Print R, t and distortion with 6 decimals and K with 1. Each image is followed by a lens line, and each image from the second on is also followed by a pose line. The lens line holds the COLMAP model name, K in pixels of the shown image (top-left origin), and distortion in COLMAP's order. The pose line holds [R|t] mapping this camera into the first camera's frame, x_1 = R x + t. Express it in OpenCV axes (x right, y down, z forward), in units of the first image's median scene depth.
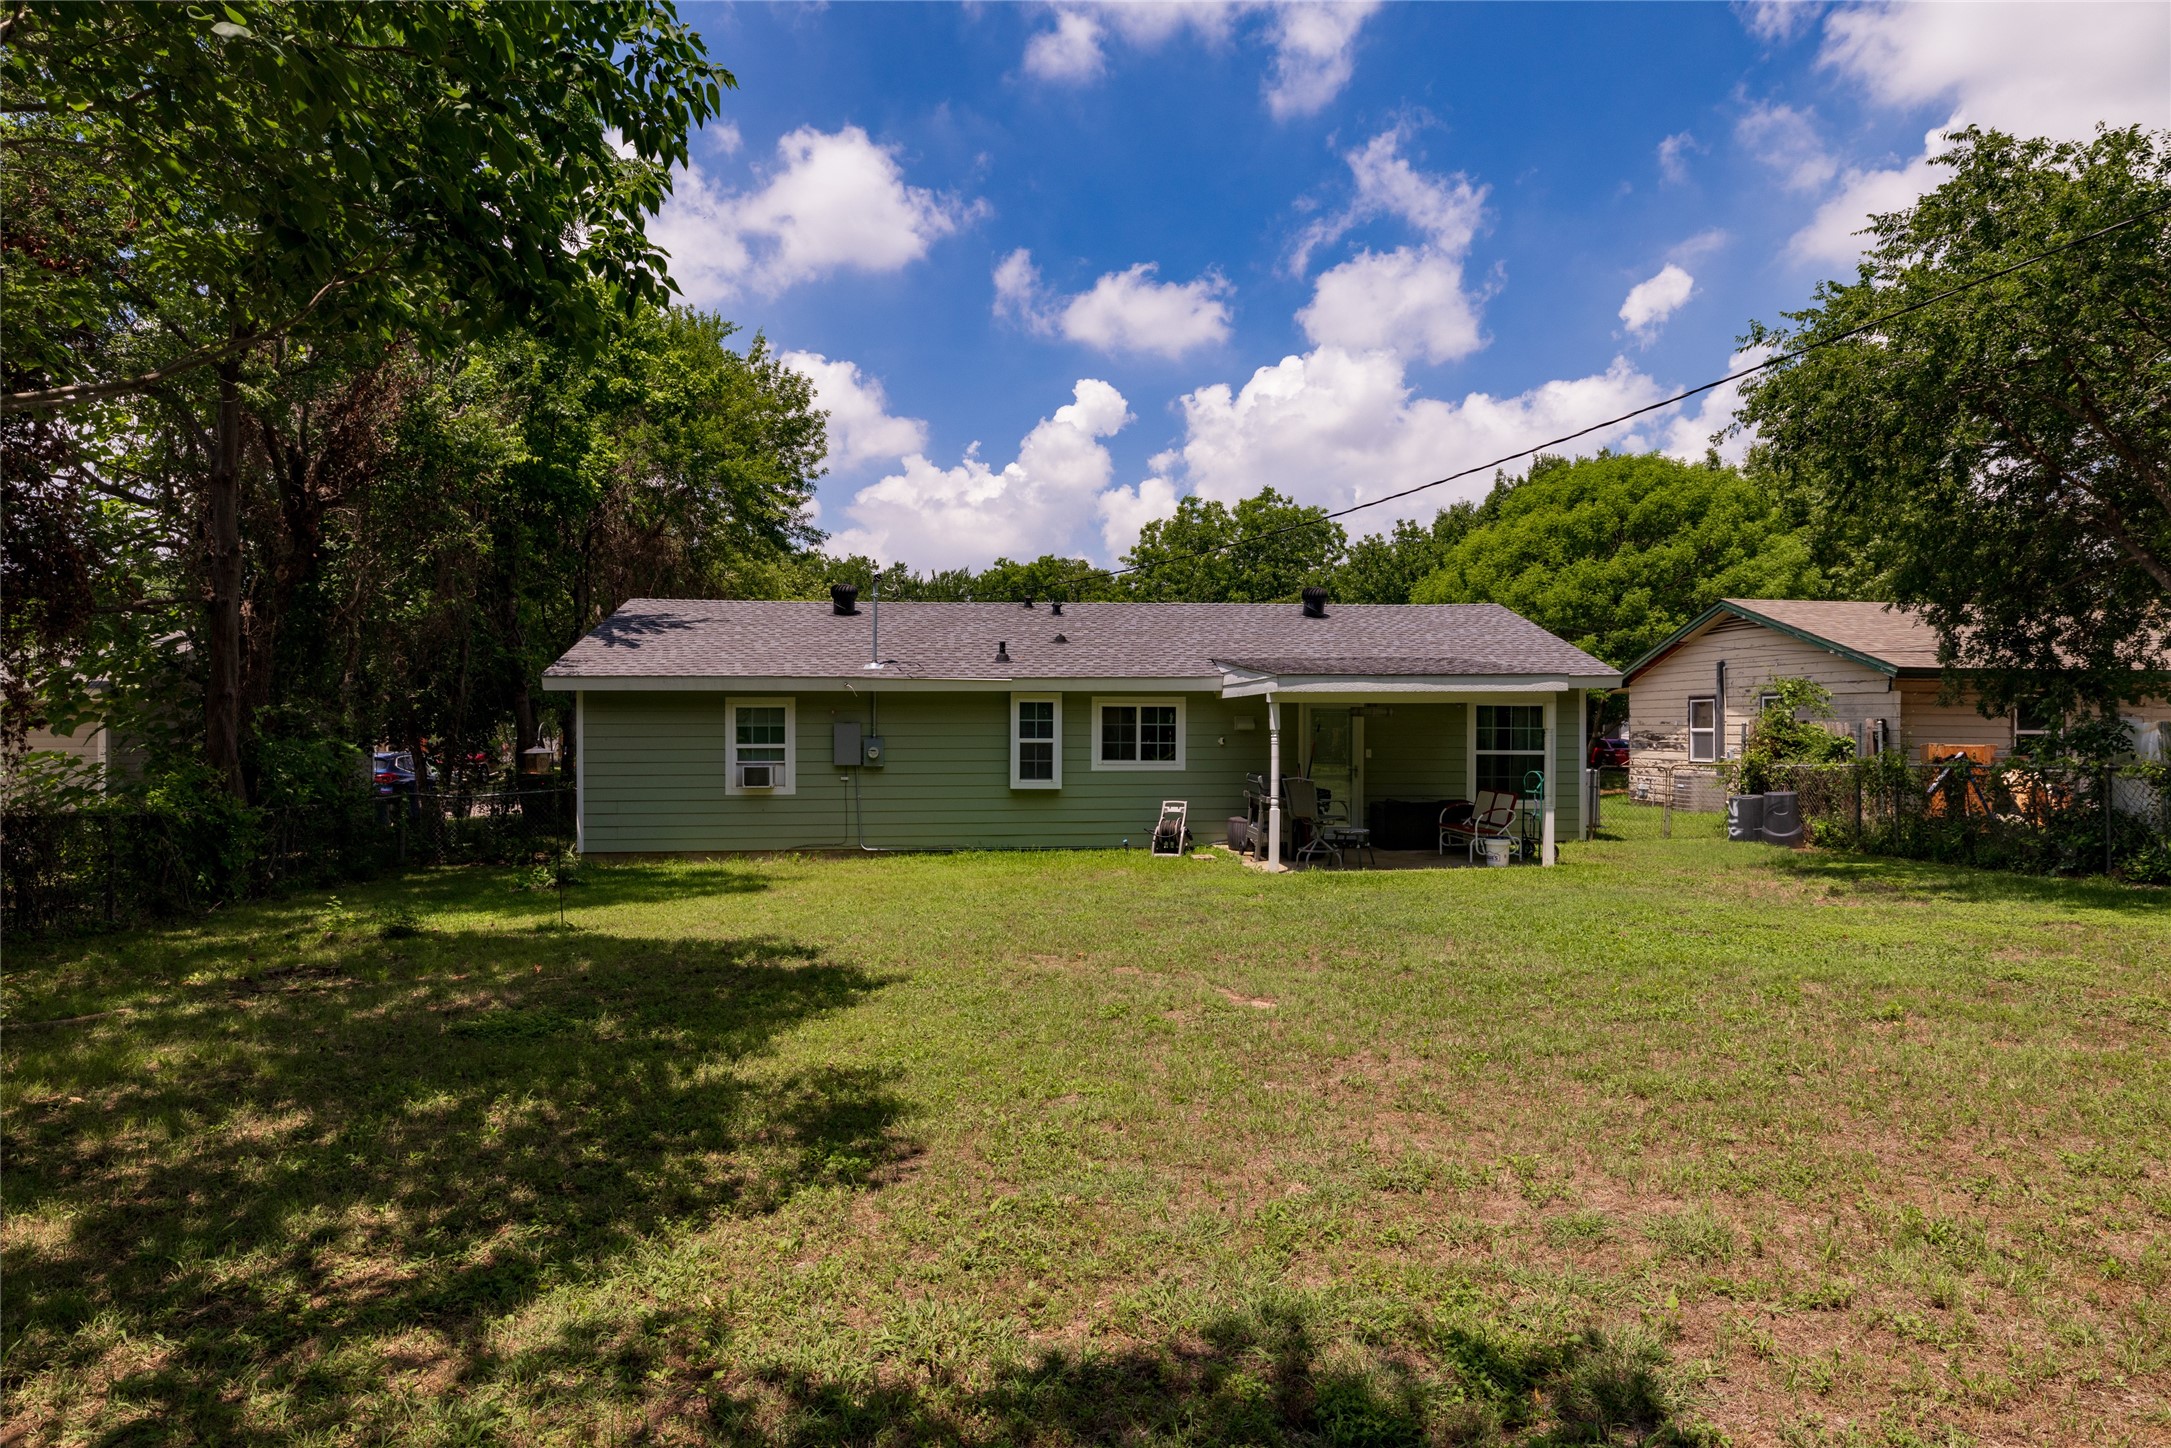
lens RADIAL K [[1228.3, 0, 1089.3], [0, 1228.3, 735.9], [0, 0, 1]] dist [-0.002840, 0.000474]
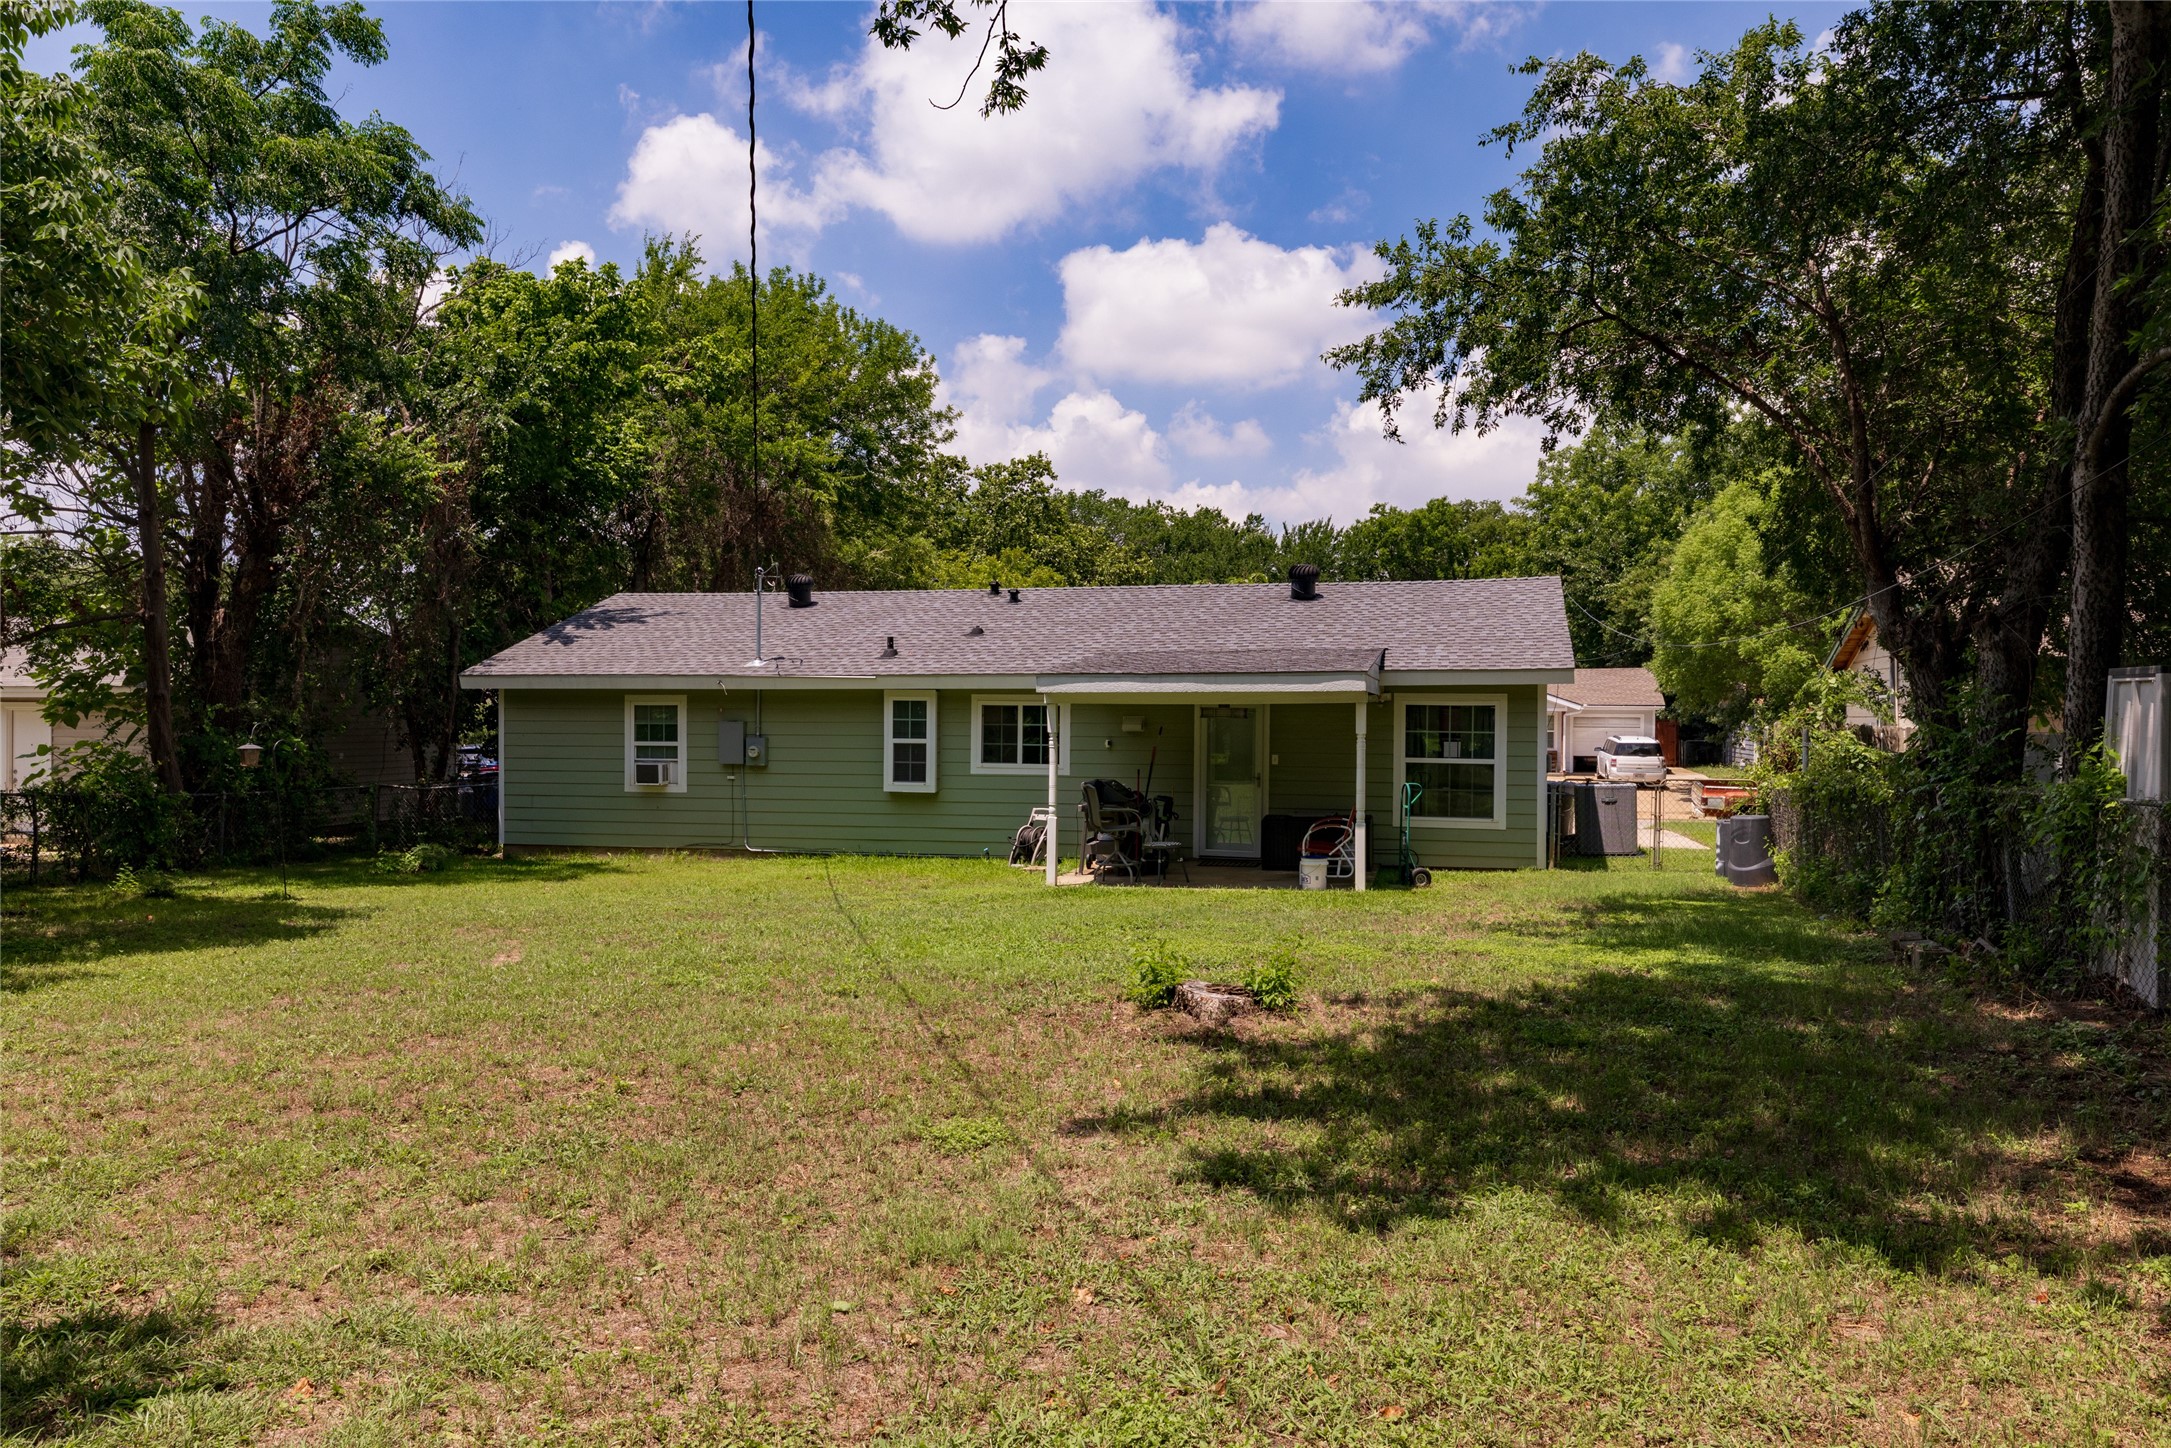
lens RADIAL K [[1605.7, 0, 1087.6], [0, 1605.7, 729.2], [0, 0, 1]] dist [0.013711, -0.011213]
pose [[0.944275, 0.007933, -0.329062, 0.487067], [-0.008087, 0.999967, 0.000903, -0.007357], [0.329059, 0.001809, 0.944308, -0.122971]]
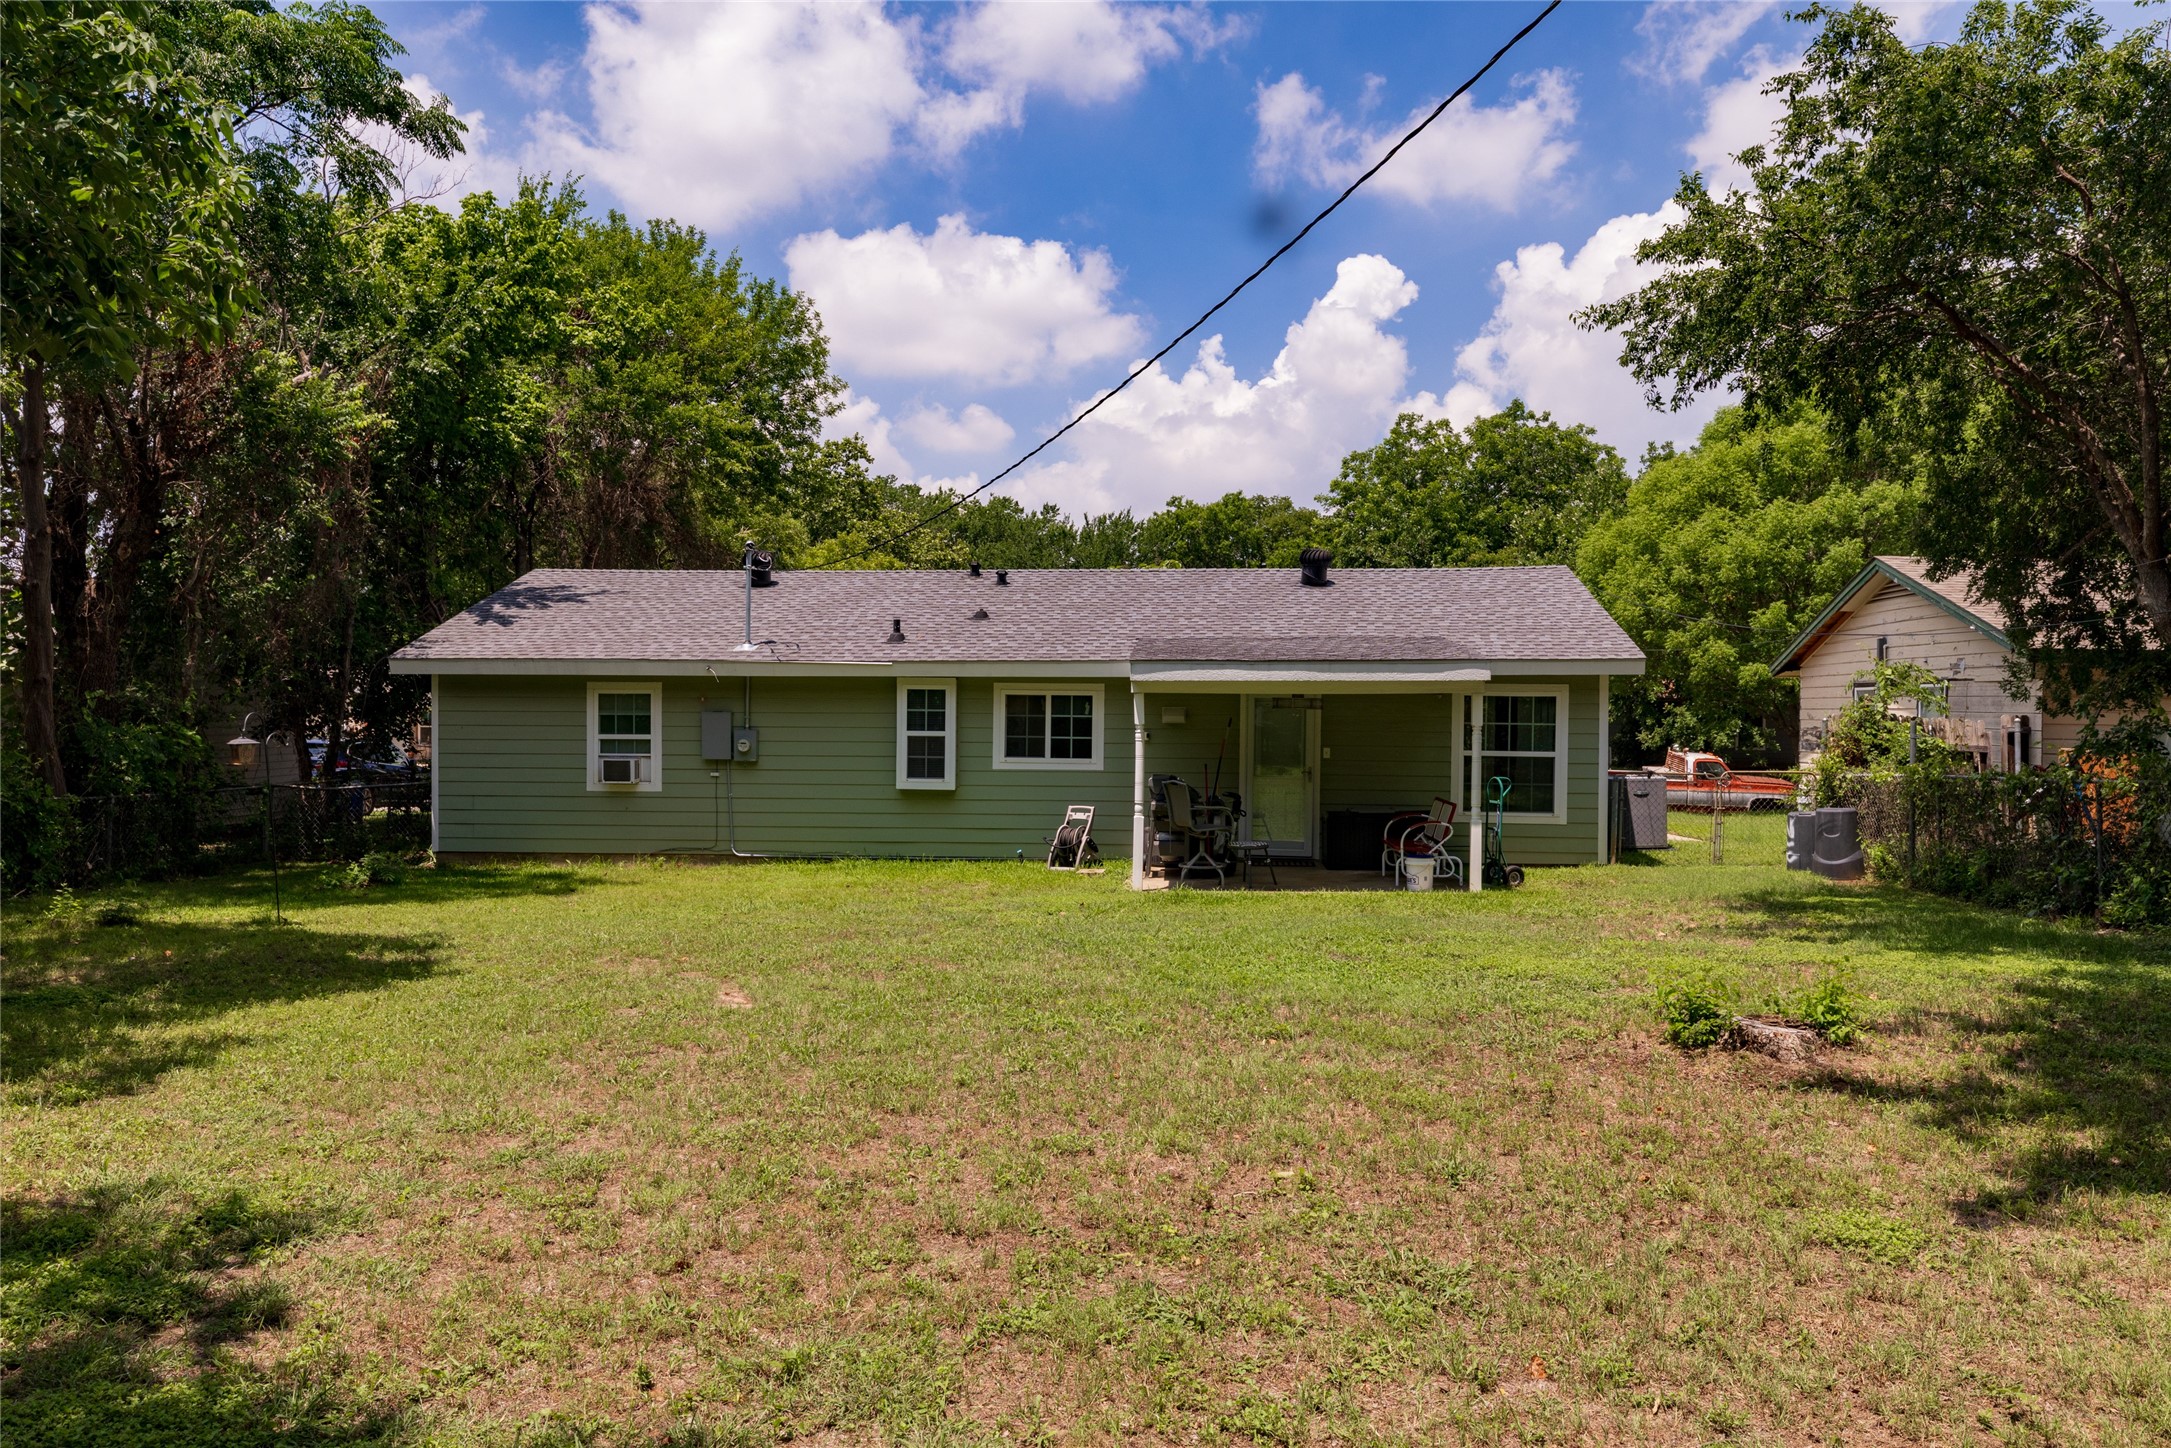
lens RADIAL K [[1605.7, 0, 1089.3], [0, 1605.7, 728.5], [0, 0, 1]] dist [0.013711, -0.011213]
pose [[0.985685, 0.009325, -0.168341, 0.257265], [-0.008756, 0.999953, 0.004122, -0.005388], [0.168371, -0.002589, 0.985720, -0.095775]]
